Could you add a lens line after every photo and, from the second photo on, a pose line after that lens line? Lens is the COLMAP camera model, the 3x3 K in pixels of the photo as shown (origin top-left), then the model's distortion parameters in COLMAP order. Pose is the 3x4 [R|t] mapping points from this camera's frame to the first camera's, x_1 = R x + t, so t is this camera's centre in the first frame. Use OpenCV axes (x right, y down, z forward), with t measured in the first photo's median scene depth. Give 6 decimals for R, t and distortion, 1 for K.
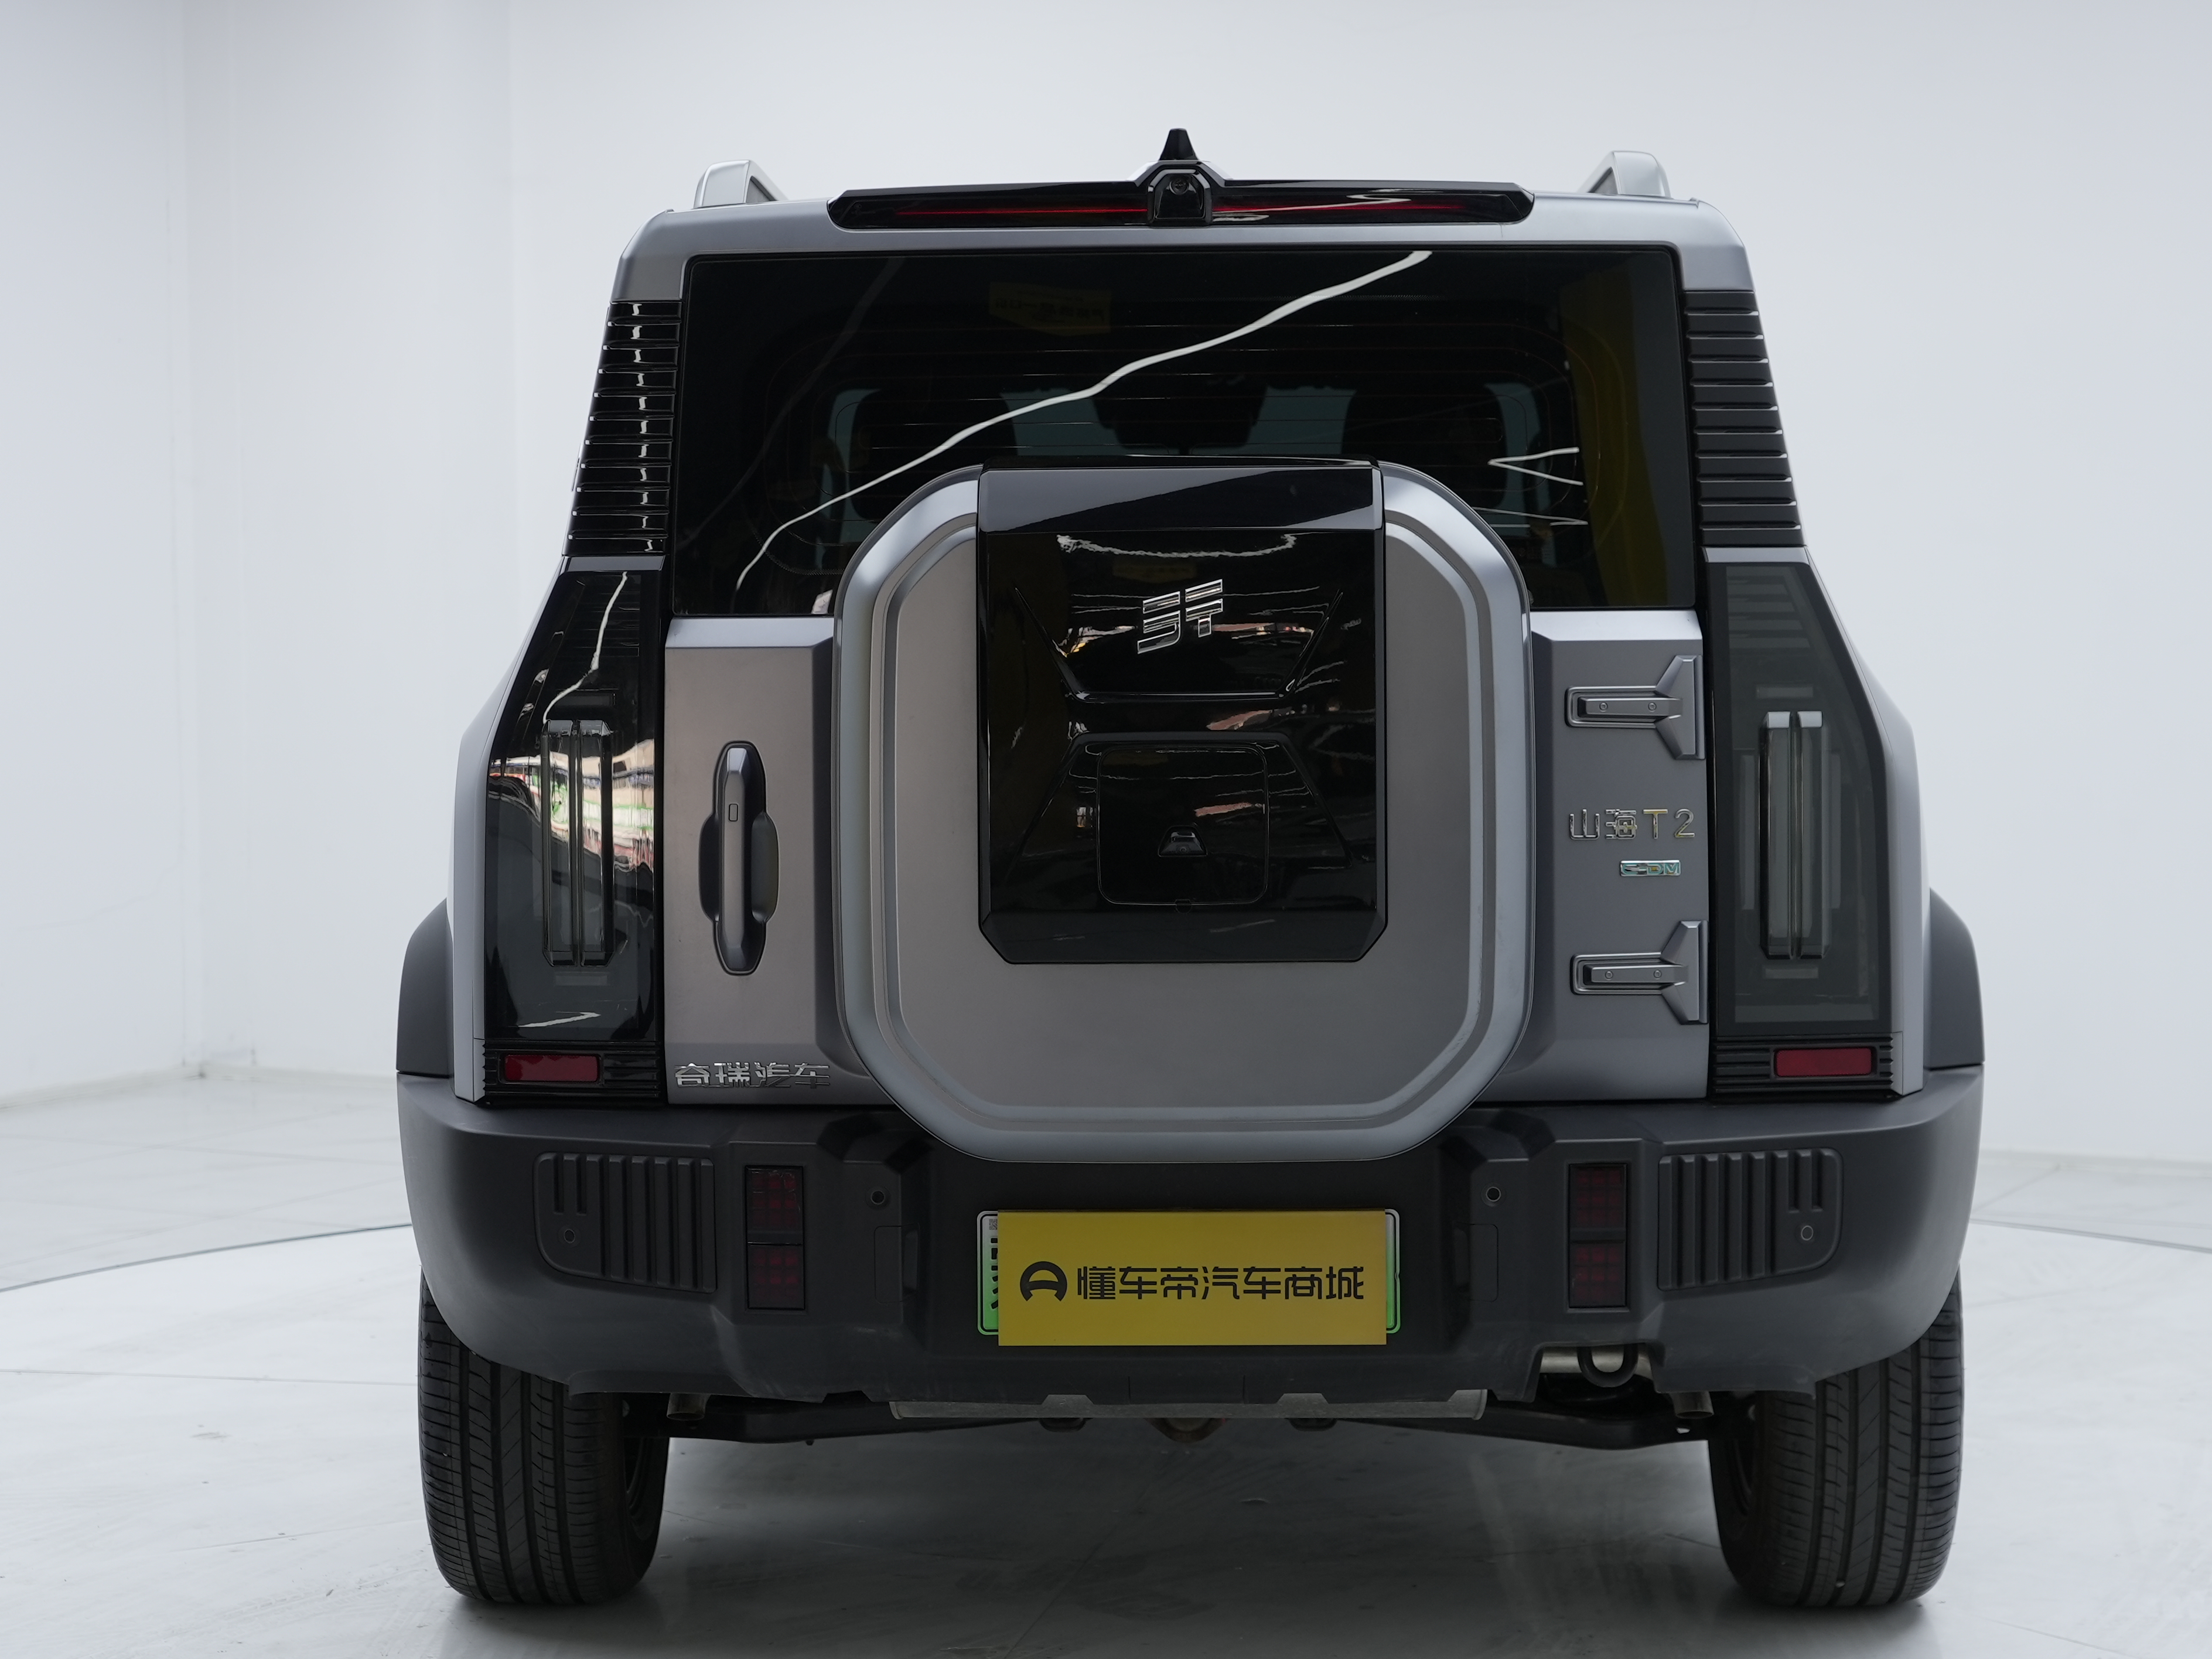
lens RADIAL K [[3973.1, 0, 1108.5], [0, 3973.1, 825.9], [0, 0, 1]] dist [0.019417, 0.000000]
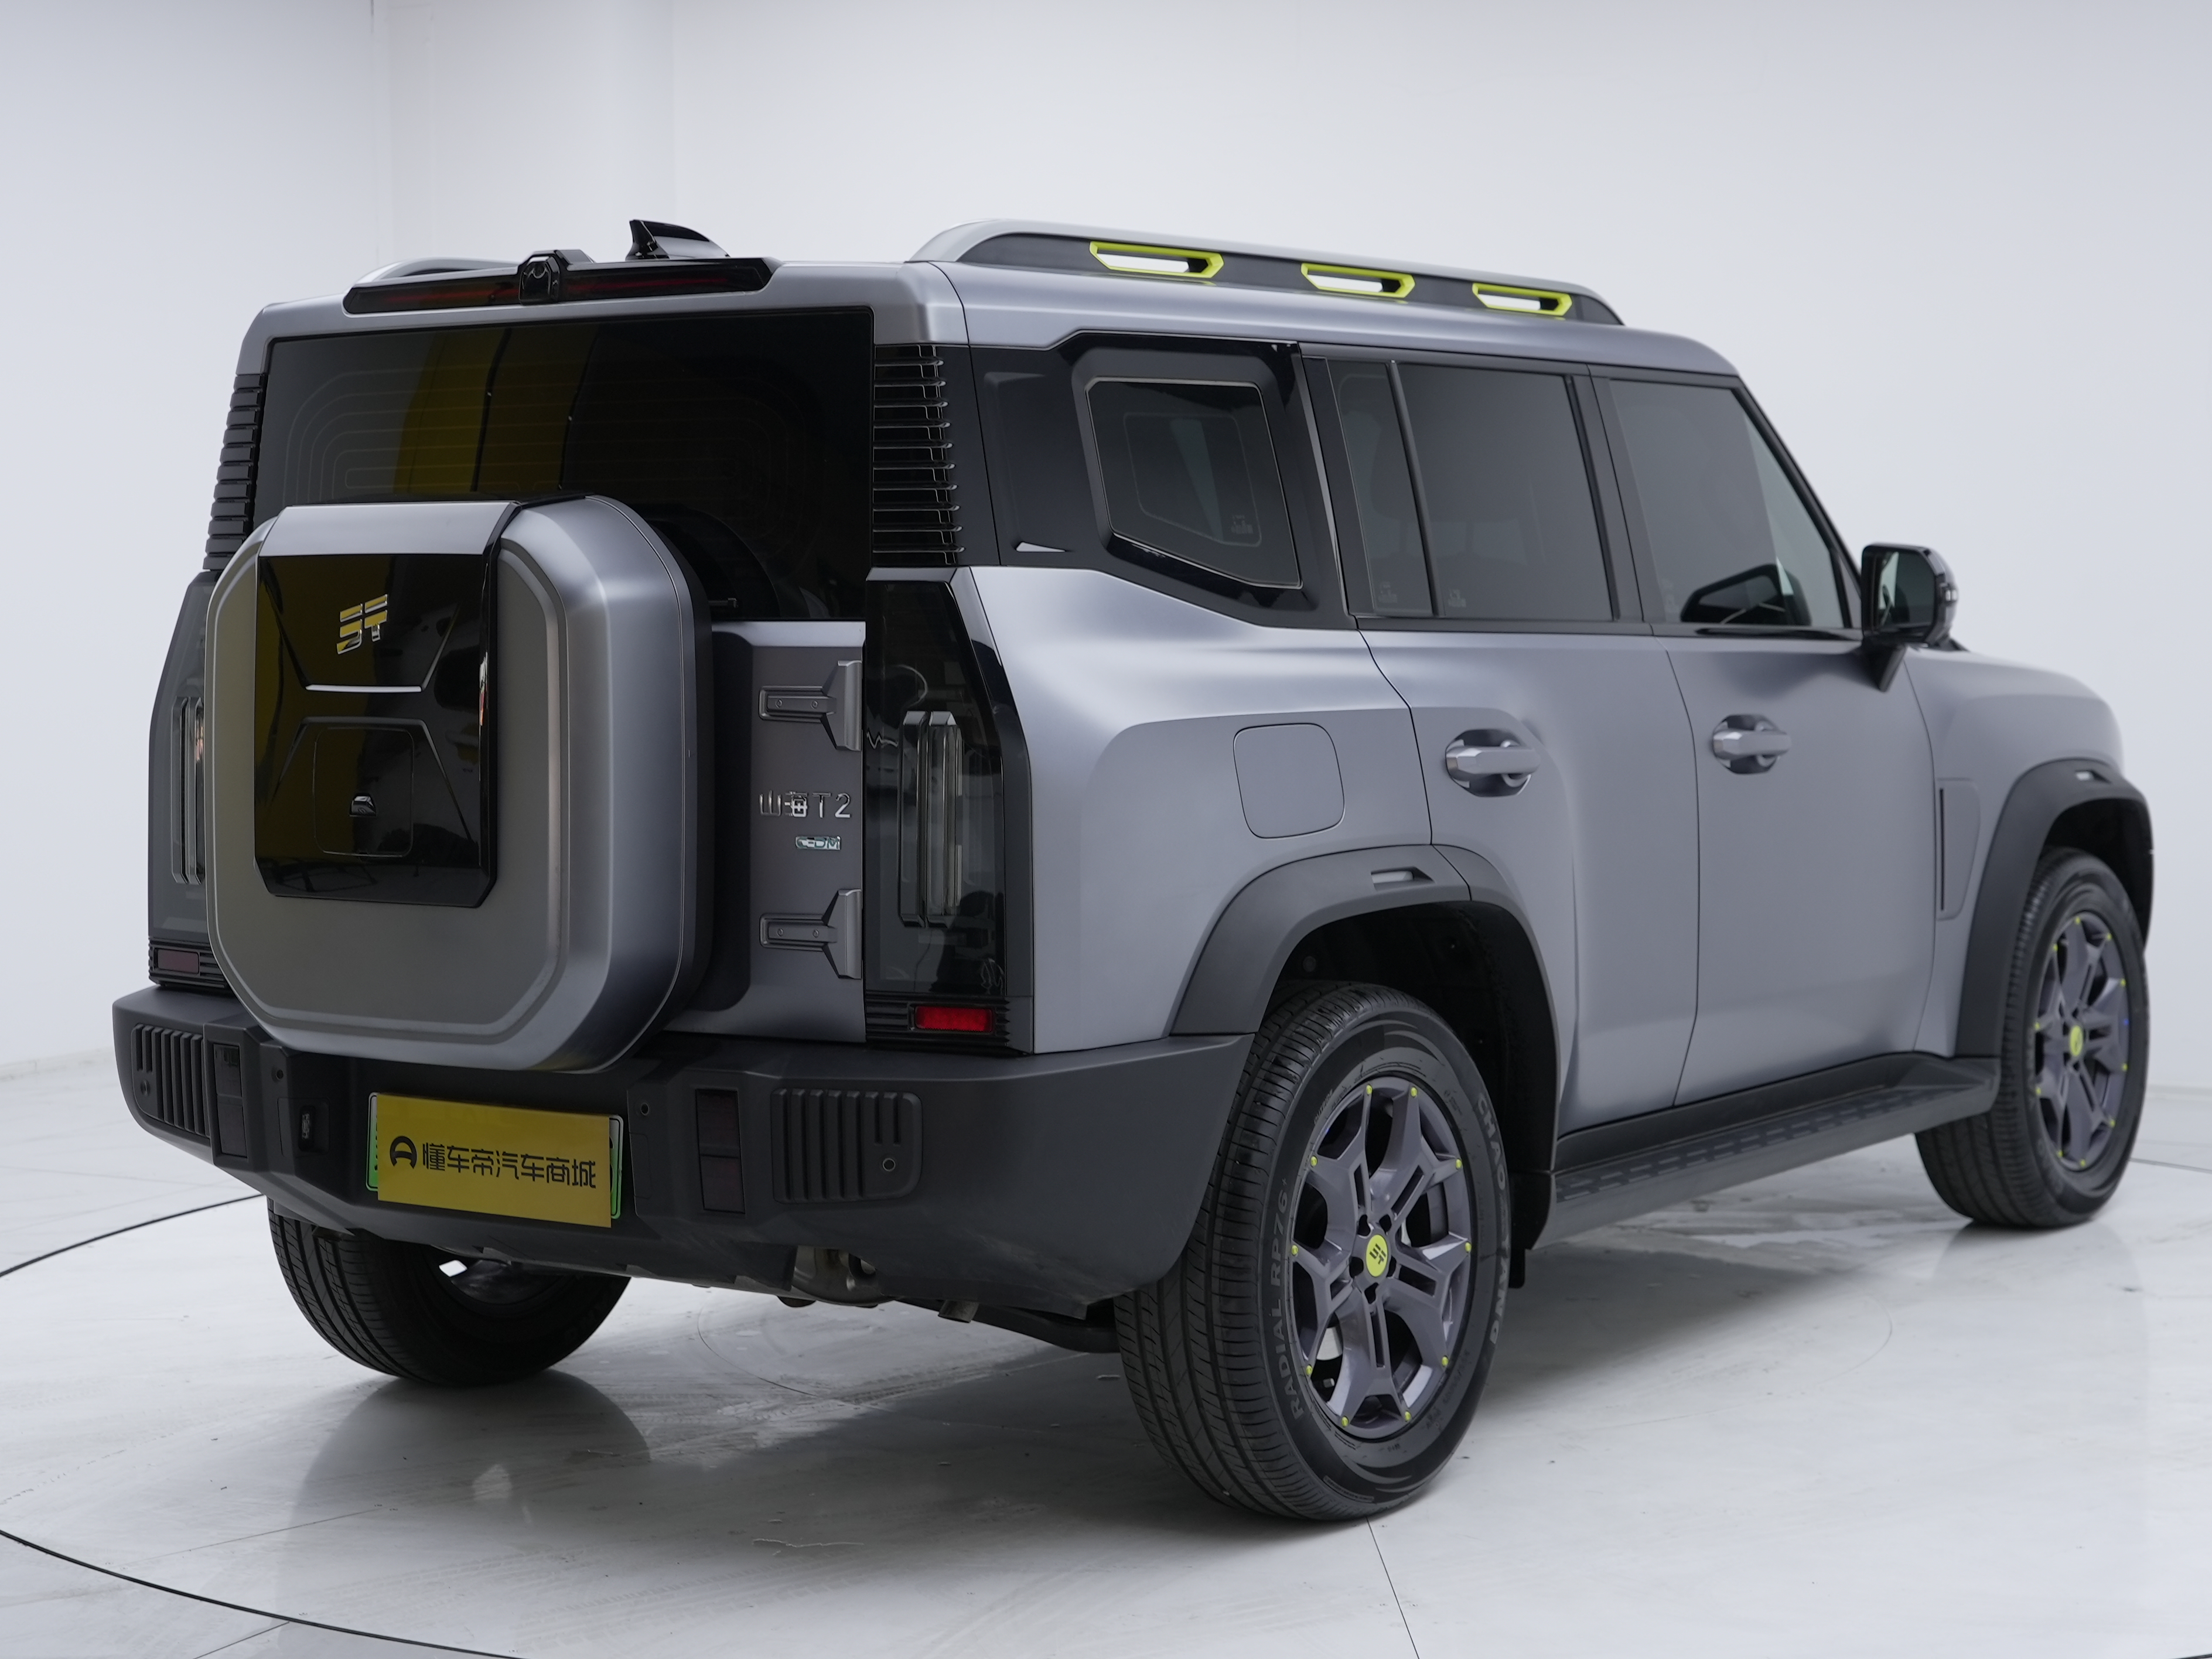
lens RADIAL K [[3549.5, 0, 1102.6], [0, 3549.5, 832.1], [0, 0, 1]] dist [-0.065627, 0.000000]
pose [[0.874788, 0.039678, -0.482878, 0.714276], [-0.030851, 0.999180, 0.026211, -0.022427], [0.483523, -0.008031, 0.875295, 0.129875]]
